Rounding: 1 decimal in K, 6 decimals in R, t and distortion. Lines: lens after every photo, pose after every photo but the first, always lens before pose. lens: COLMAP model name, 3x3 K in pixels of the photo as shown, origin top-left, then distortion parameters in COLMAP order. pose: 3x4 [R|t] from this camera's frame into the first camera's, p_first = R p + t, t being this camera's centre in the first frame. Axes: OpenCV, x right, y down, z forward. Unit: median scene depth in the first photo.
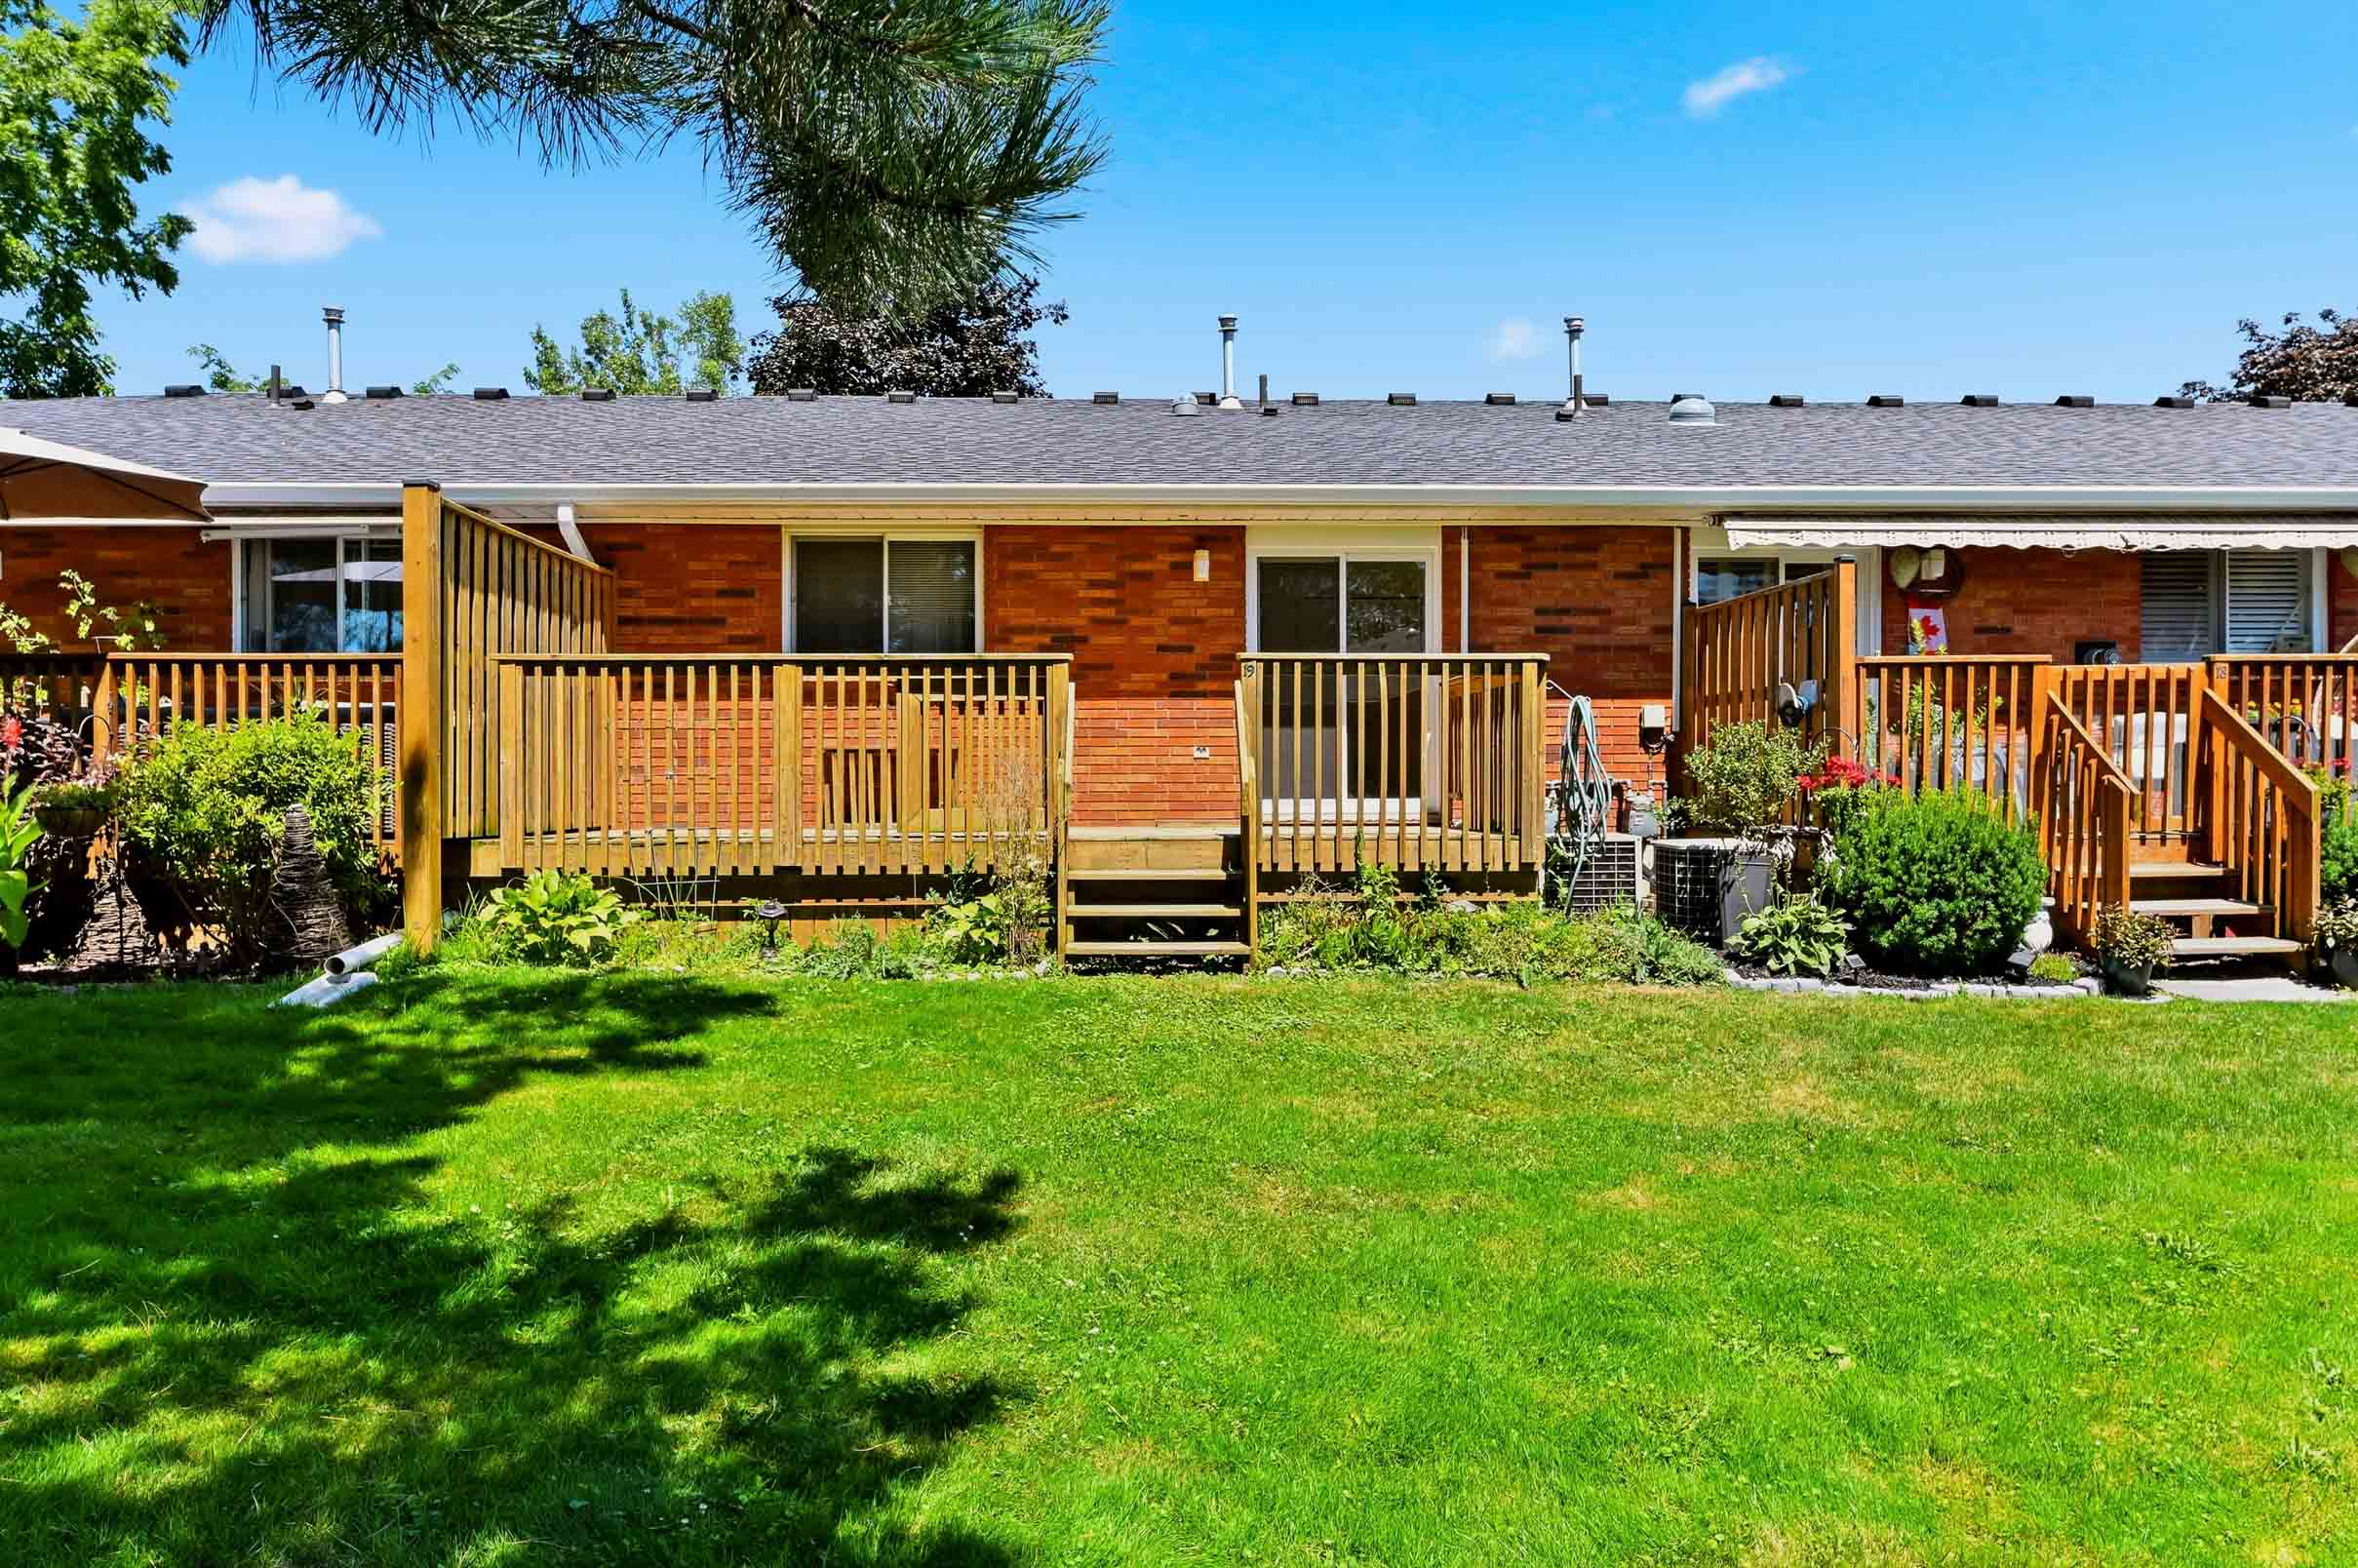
lens RADIAL K [[1575.9, 0, 1179.8], [0, 1575.9, 820.9], [0, 0, 1]] dist [0.002018, 0.000450]
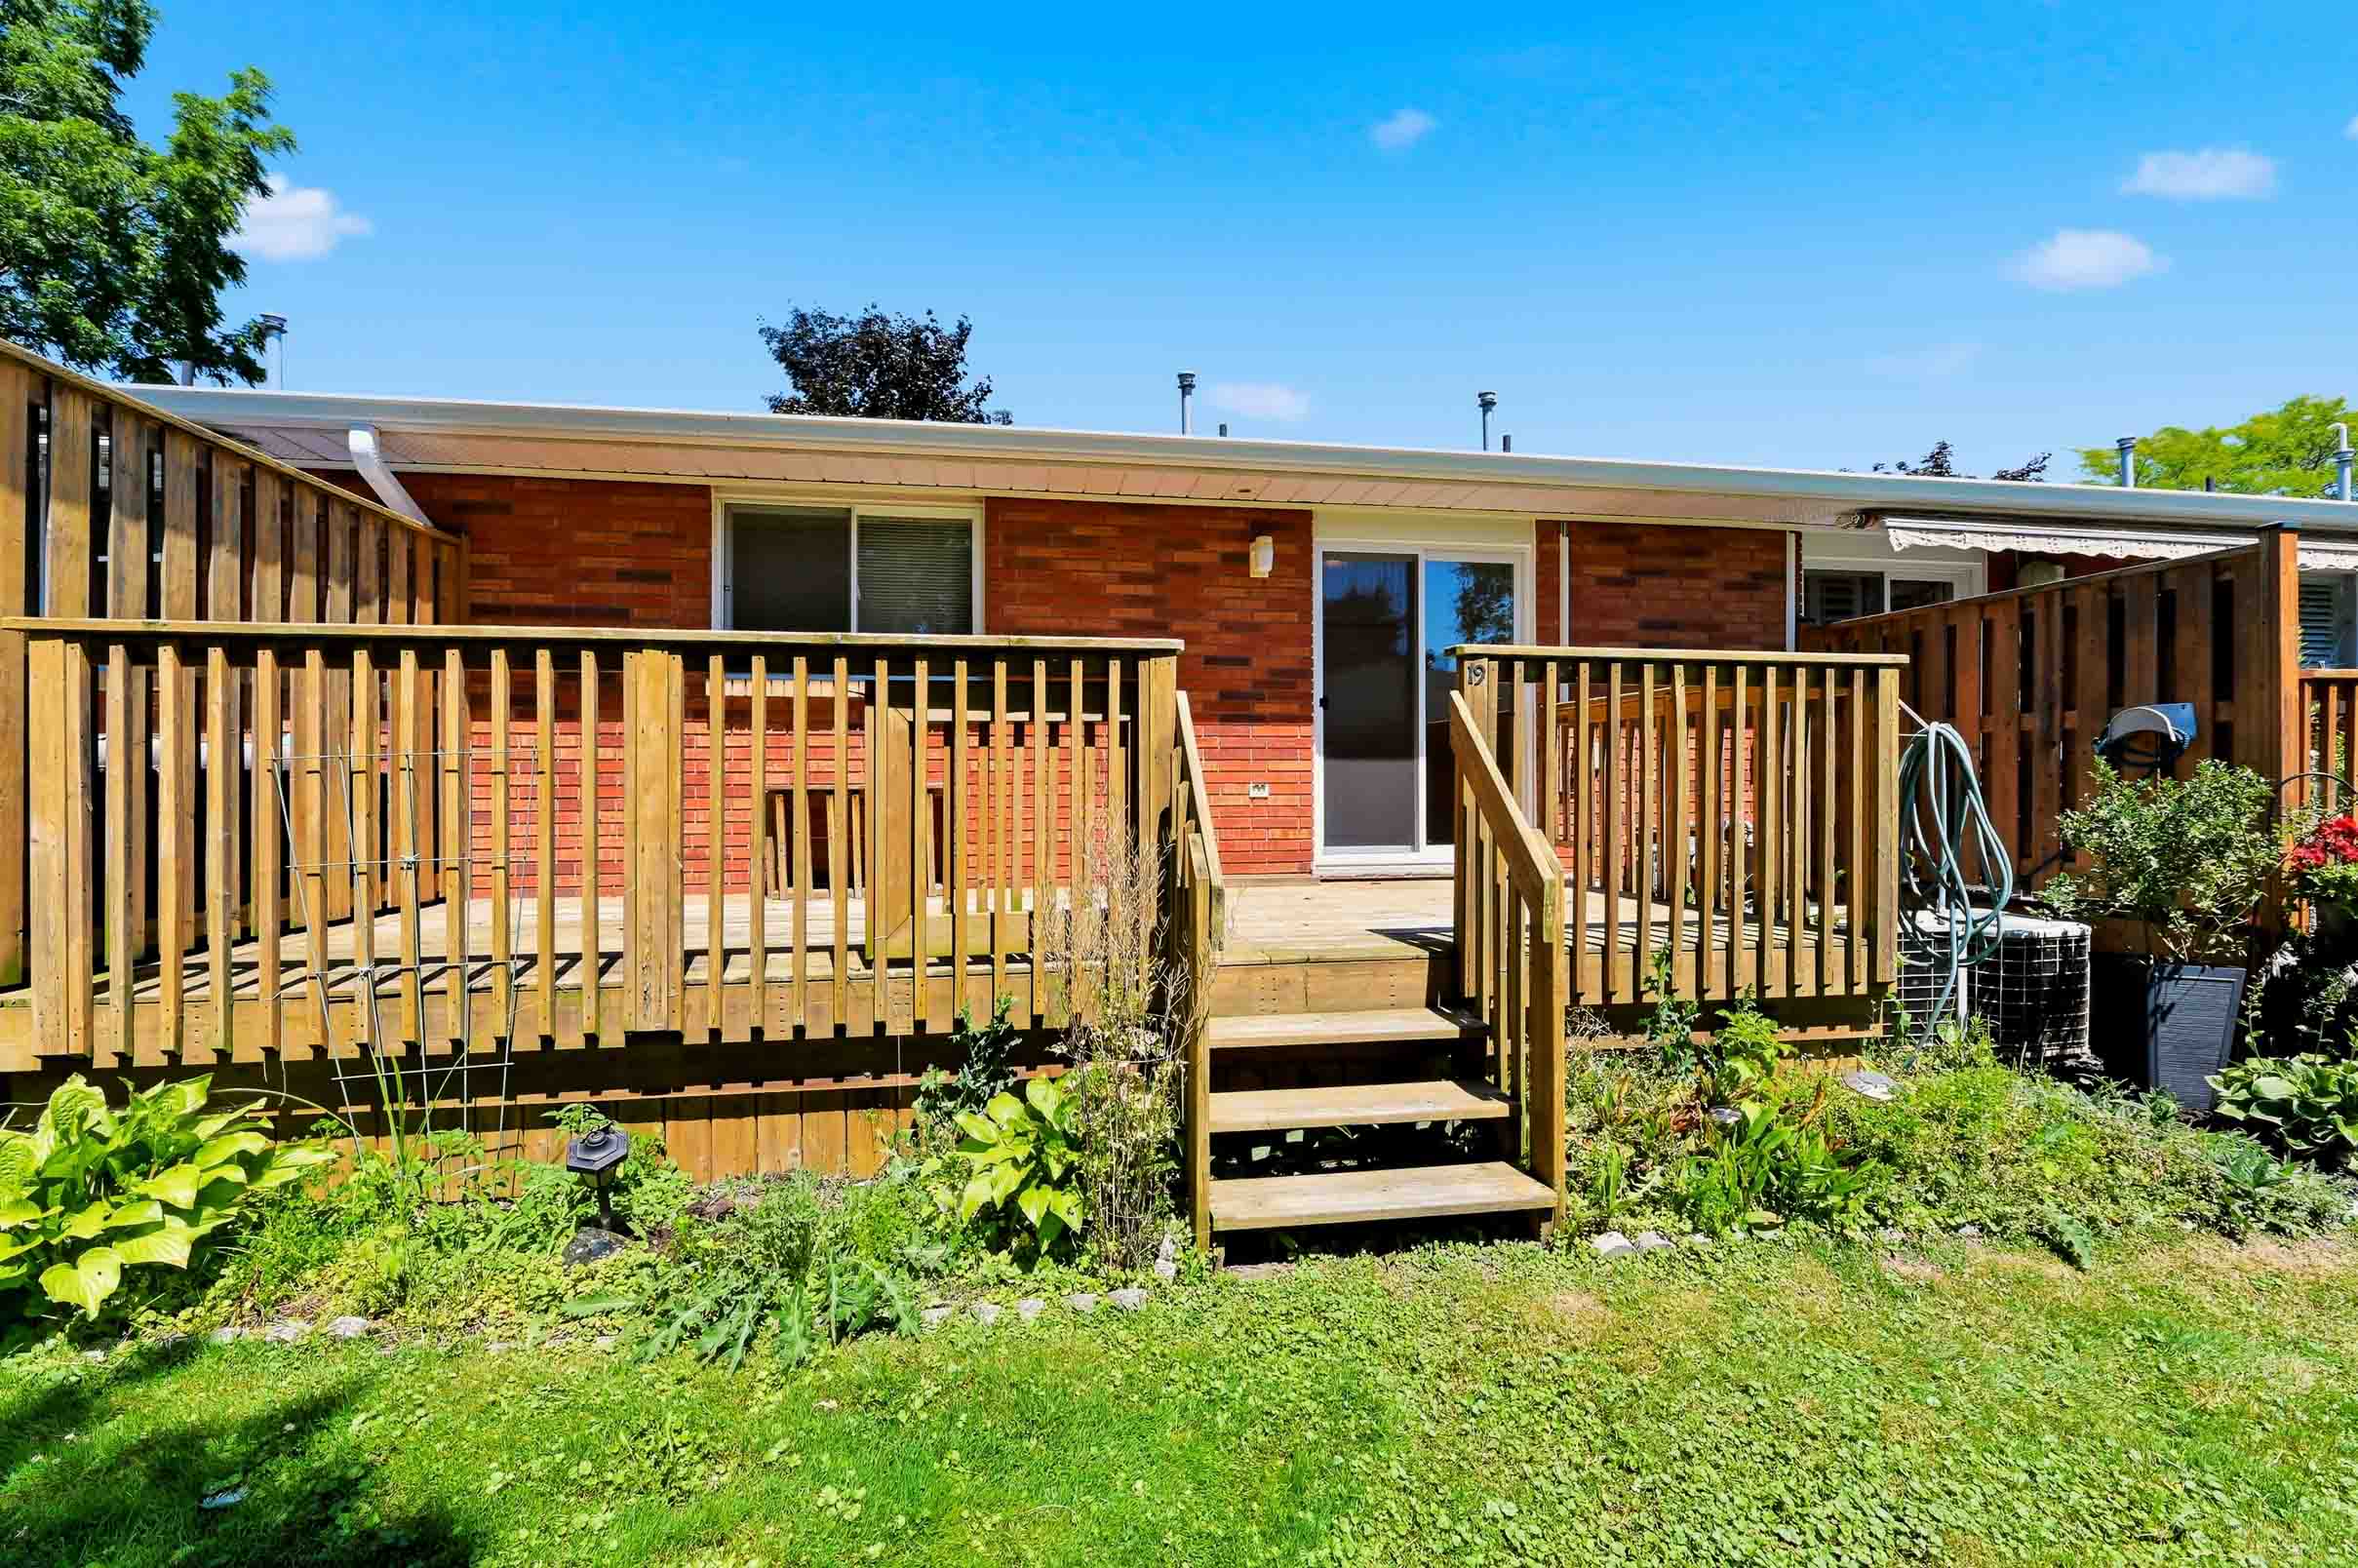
lens RADIAL K [[949.2, 0, 1164.8], [0, 949.2, 797.7], [0, 0, 1]] dist [-0.000105, -0.004097]
pose [[0.992872, -0.001350, 0.119175, -0.099315], [0.001876, 0.999989, -0.004301, -0.041001], [-0.119168, 0.004494, 0.992864, 0.567420]]
